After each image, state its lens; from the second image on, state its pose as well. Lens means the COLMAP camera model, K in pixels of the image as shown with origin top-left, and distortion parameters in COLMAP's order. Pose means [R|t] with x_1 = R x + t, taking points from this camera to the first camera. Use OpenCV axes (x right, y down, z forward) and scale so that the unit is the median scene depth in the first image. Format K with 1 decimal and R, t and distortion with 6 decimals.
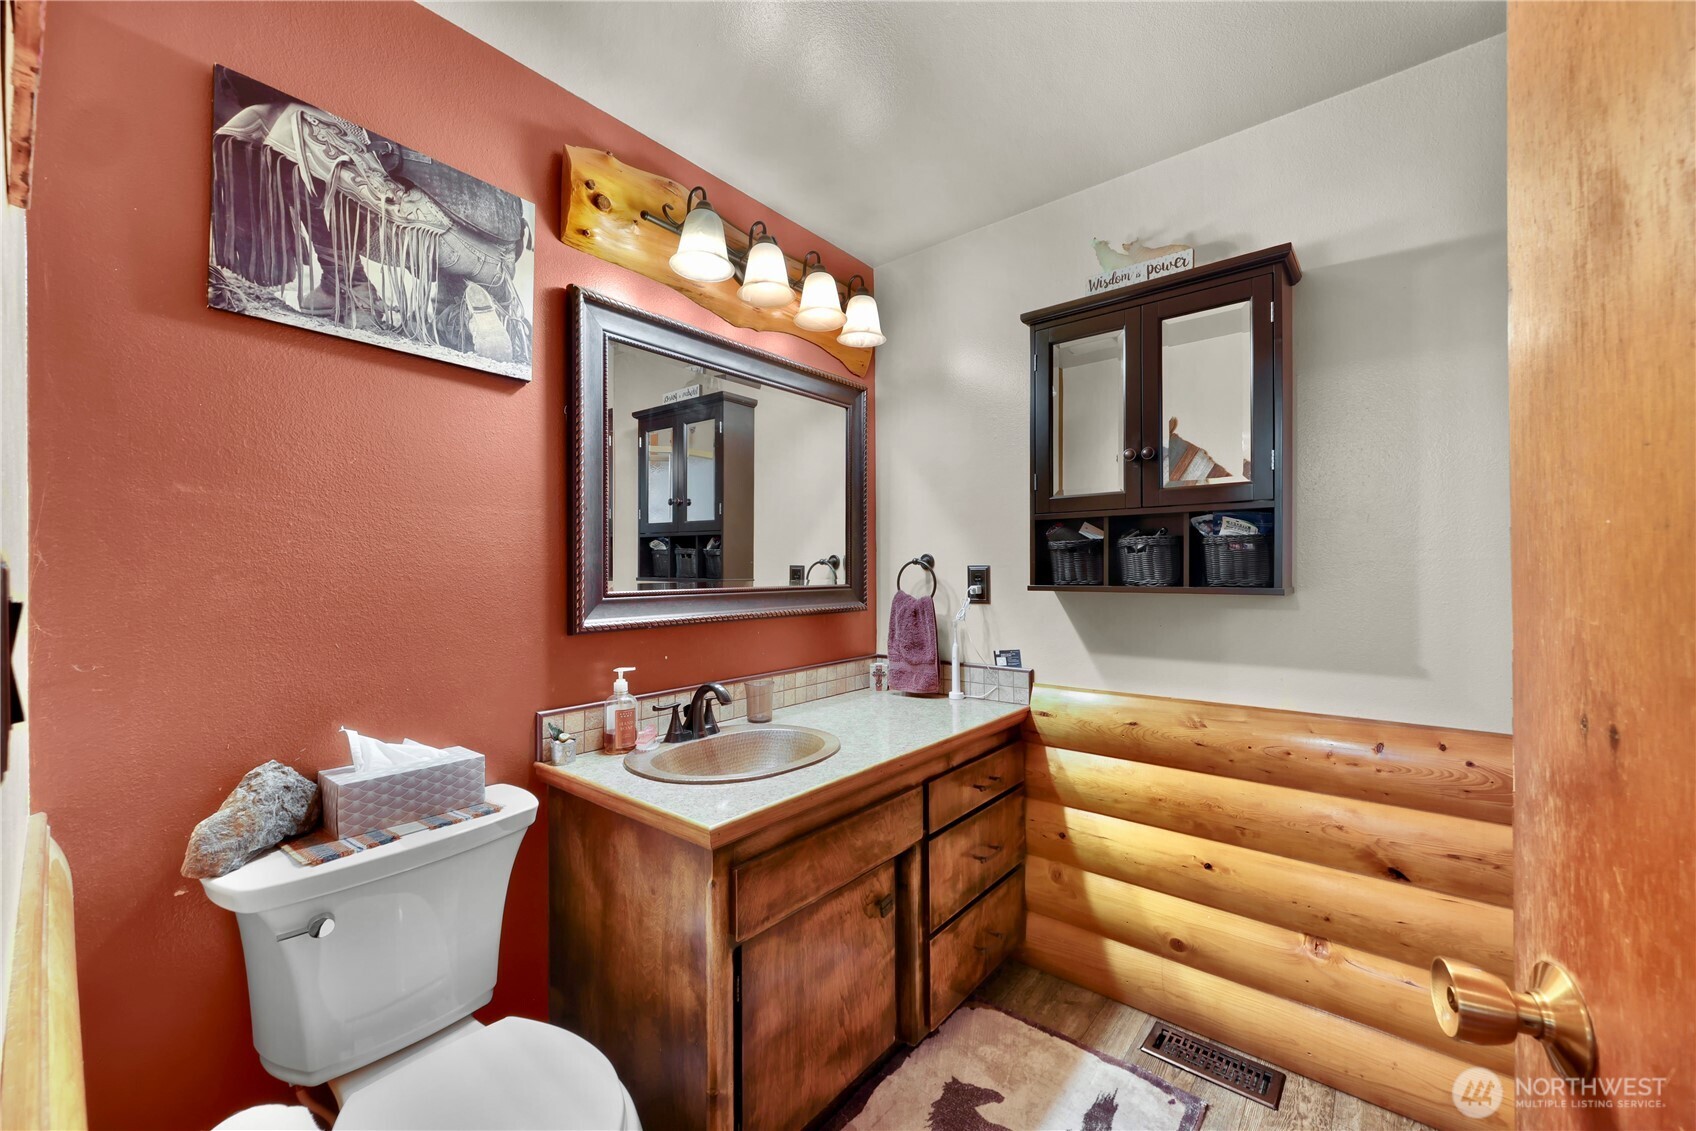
lens RADIAL K [[660.0, 0, 847.0], [0, 660.0, 572.5], [0, 0, 1]] dist [0.000220, 0.000015]
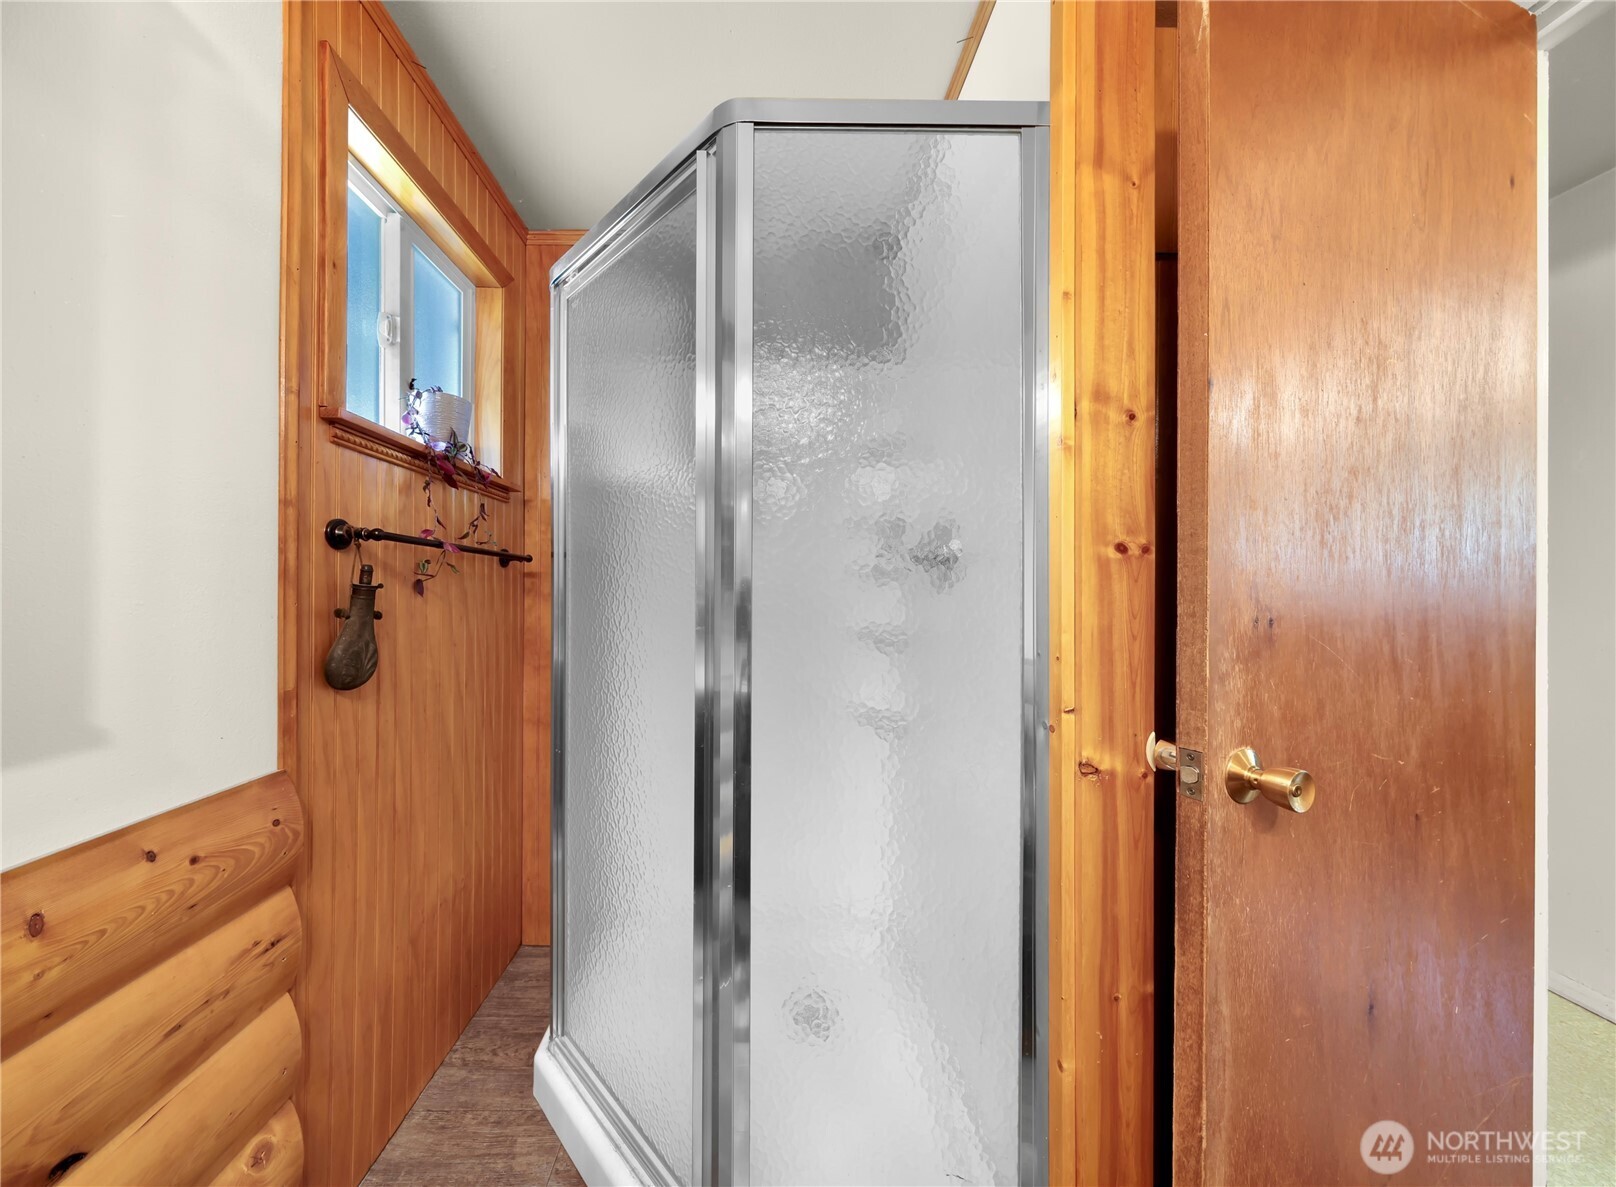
lens RADIAL K [[480.8, 0, 808.2], [0, 480.8, 594.4], [0, 0, 1]] dist [0.000854, 0.000051]
pose [[-0.631397, 0.004753, 0.775445, 0.225392], [-0.001375, 0.999973, -0.007249, 0.042705], [-0.775458, -0.005643, -0.631373, 0.839383]]
